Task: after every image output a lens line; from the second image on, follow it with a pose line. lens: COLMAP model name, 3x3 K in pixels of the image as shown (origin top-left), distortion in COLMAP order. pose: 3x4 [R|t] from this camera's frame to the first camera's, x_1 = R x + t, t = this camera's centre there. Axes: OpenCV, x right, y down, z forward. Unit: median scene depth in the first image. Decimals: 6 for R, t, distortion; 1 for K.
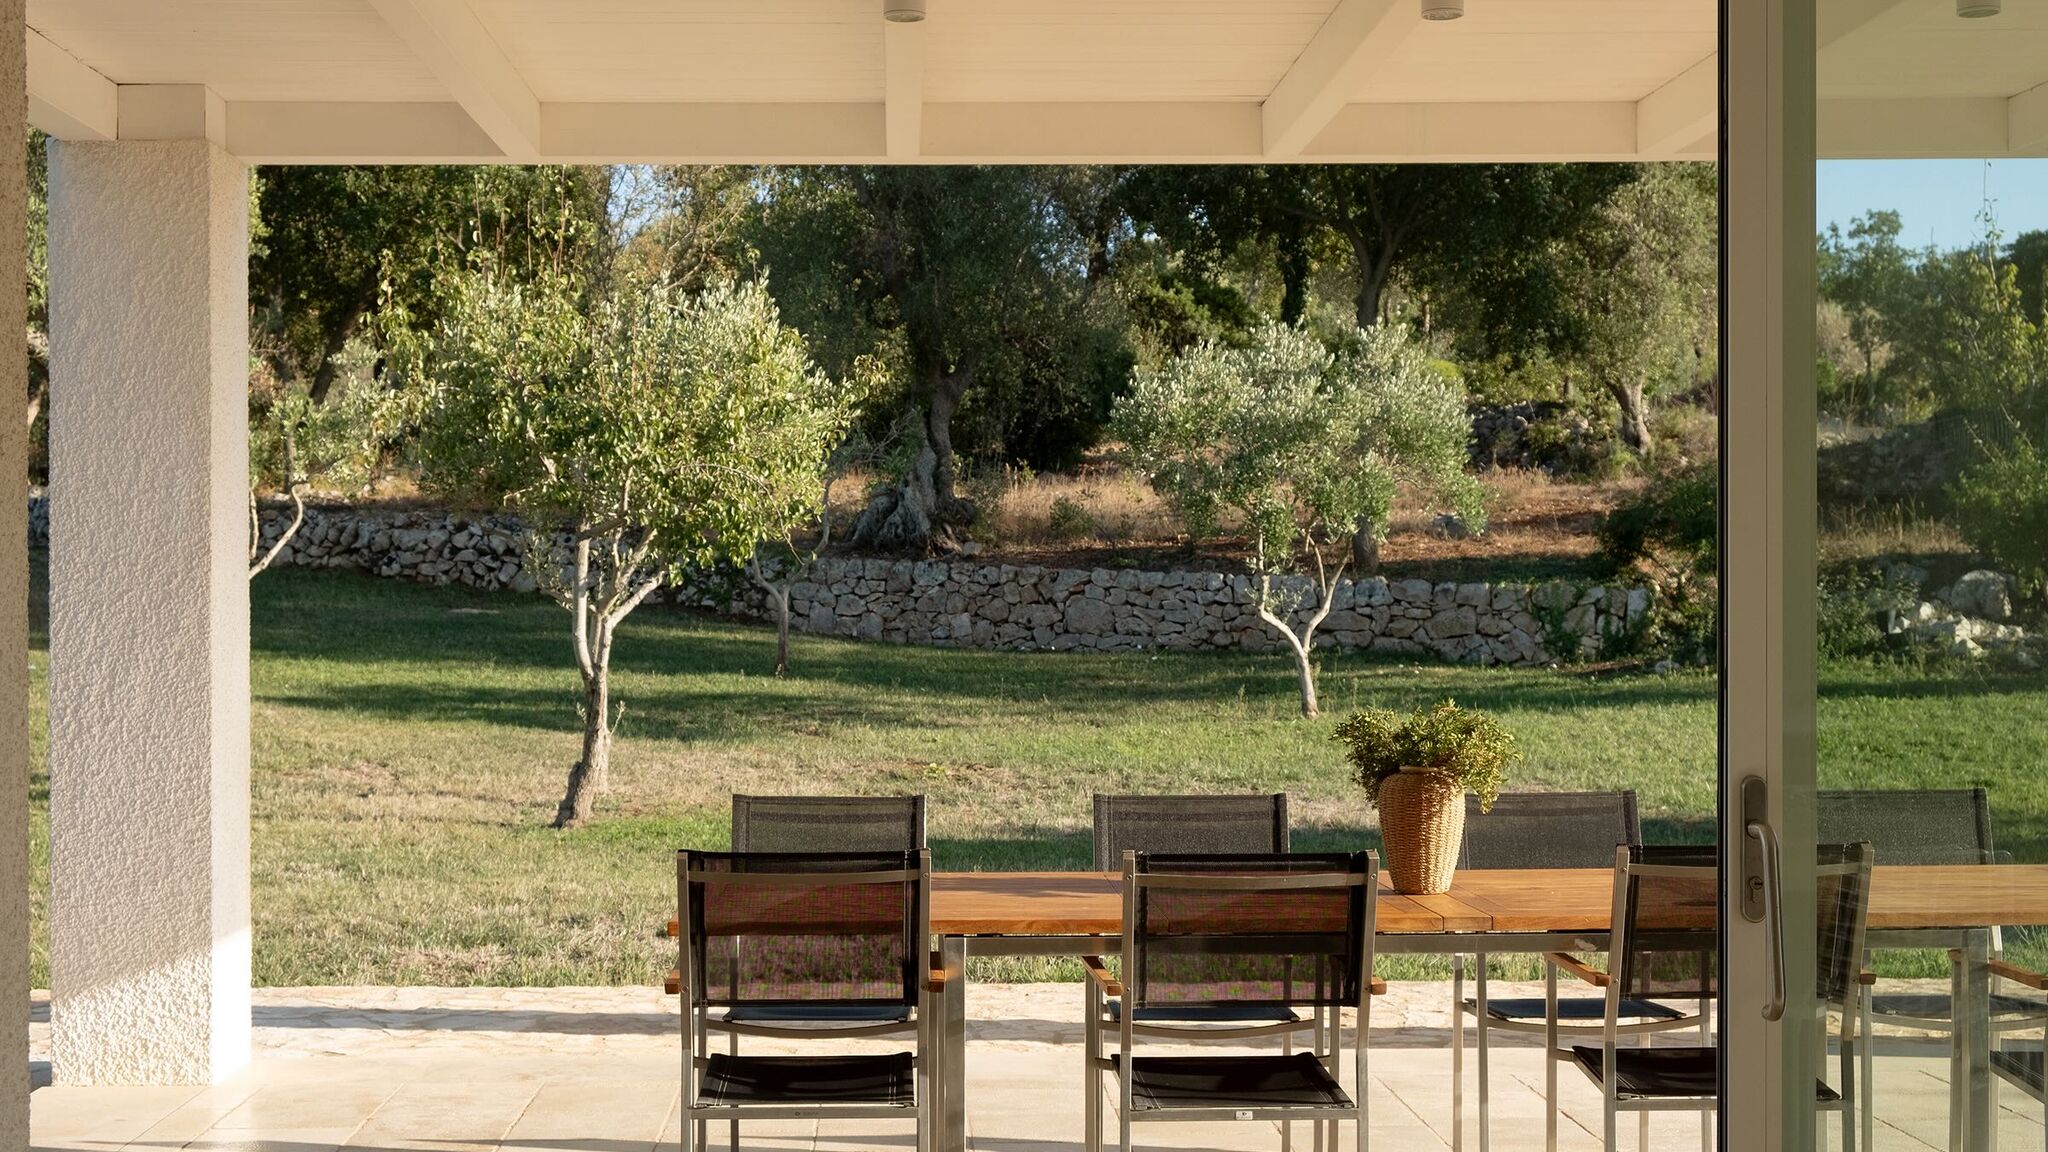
lens RADIAL K [[3299.1, 0, 1024.0], [0, 3299.1, 576.0], [0, 0, 1]] dist [-0.033336, -0.036174]
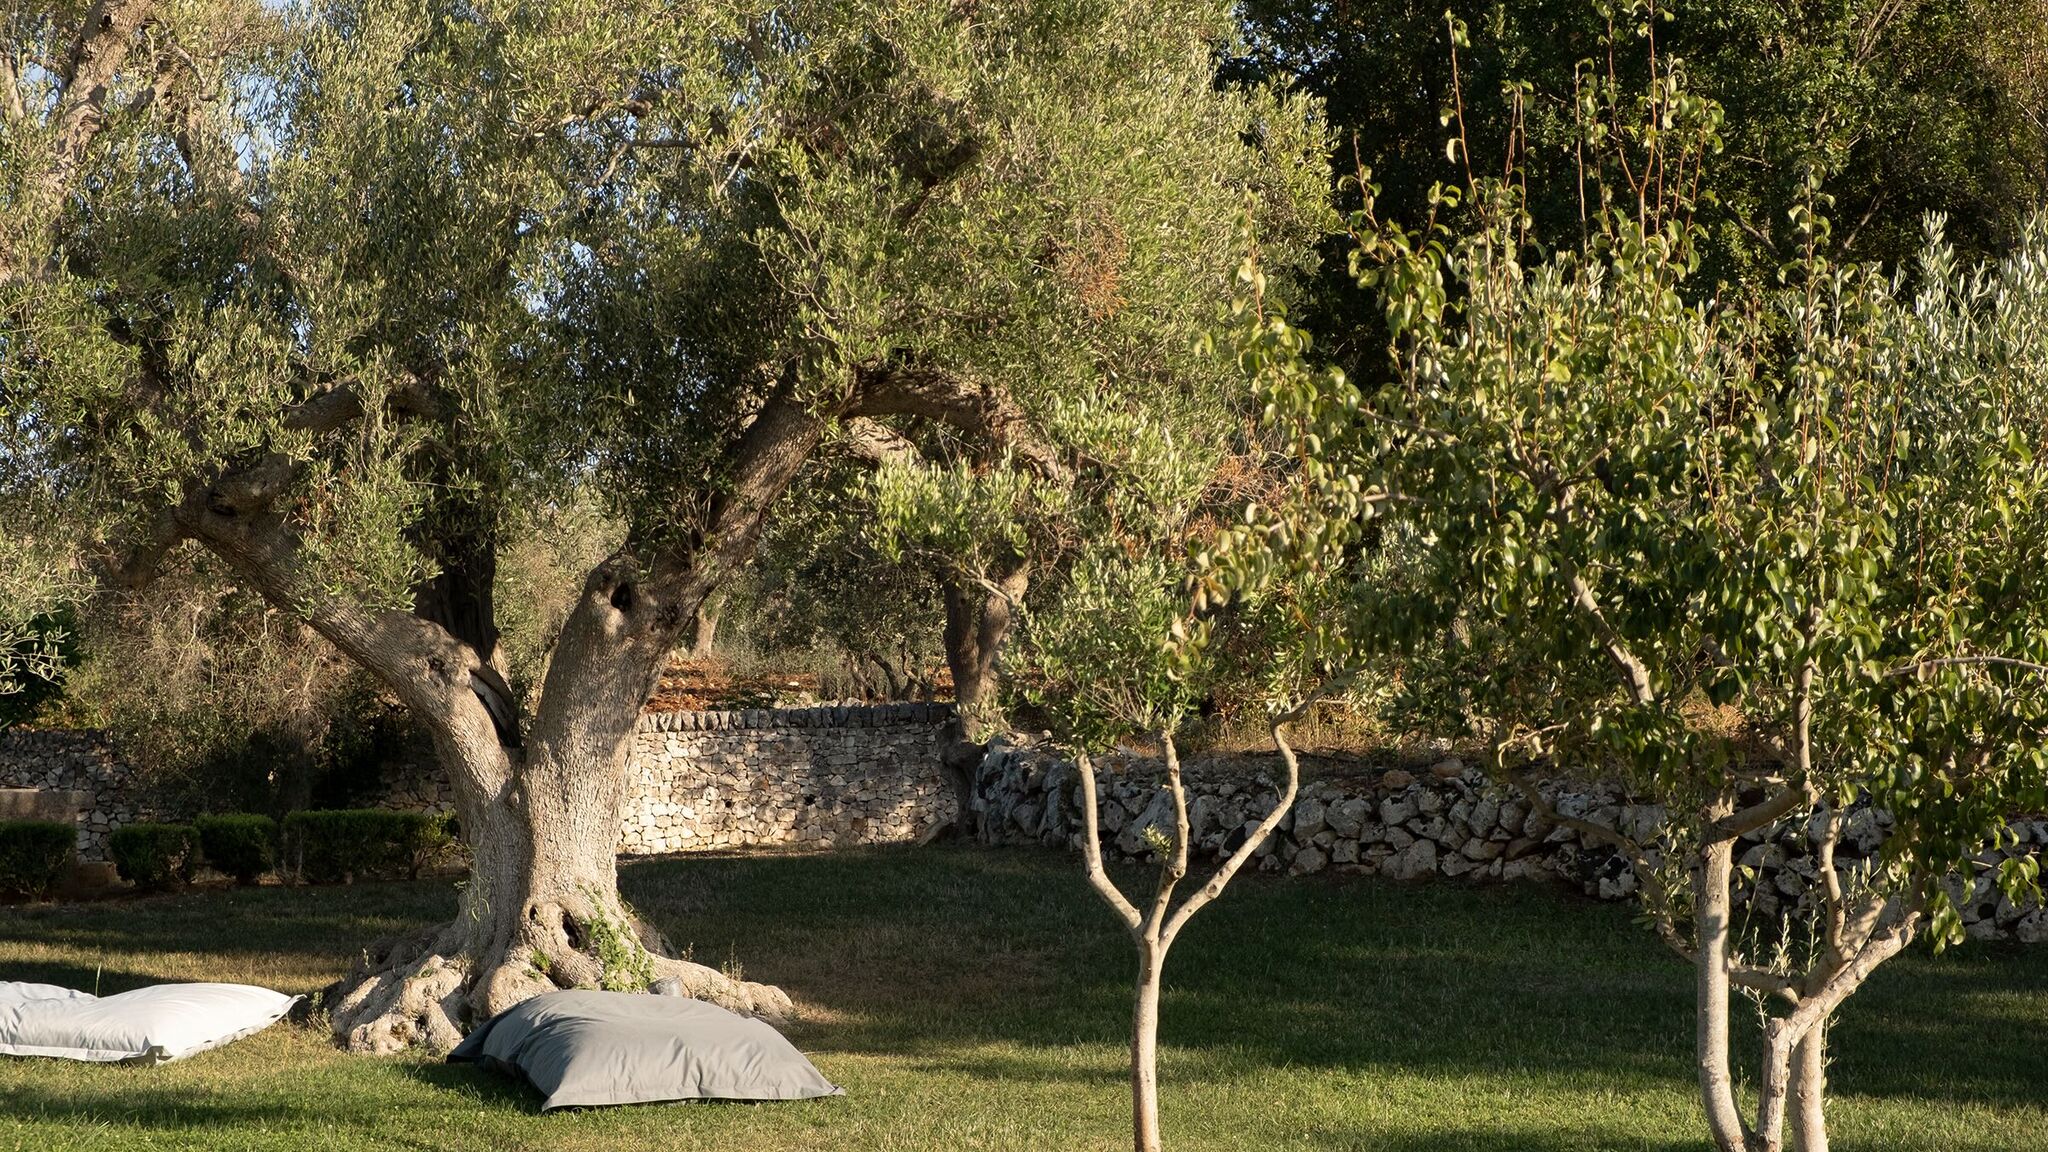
lens RADIAL K [[4896.4, 0, 1024.0], [0, 4896.4, 576.0], [0, 0, 1]] dist [0.060702, 0.298737]
pose [[0.910694, -0.032802, -0.411777, 0.041775], [0.010060, 0.998308, -0.057278, -0.008524], [0.412959, 0.048020, 0.909483, 0.336117]]
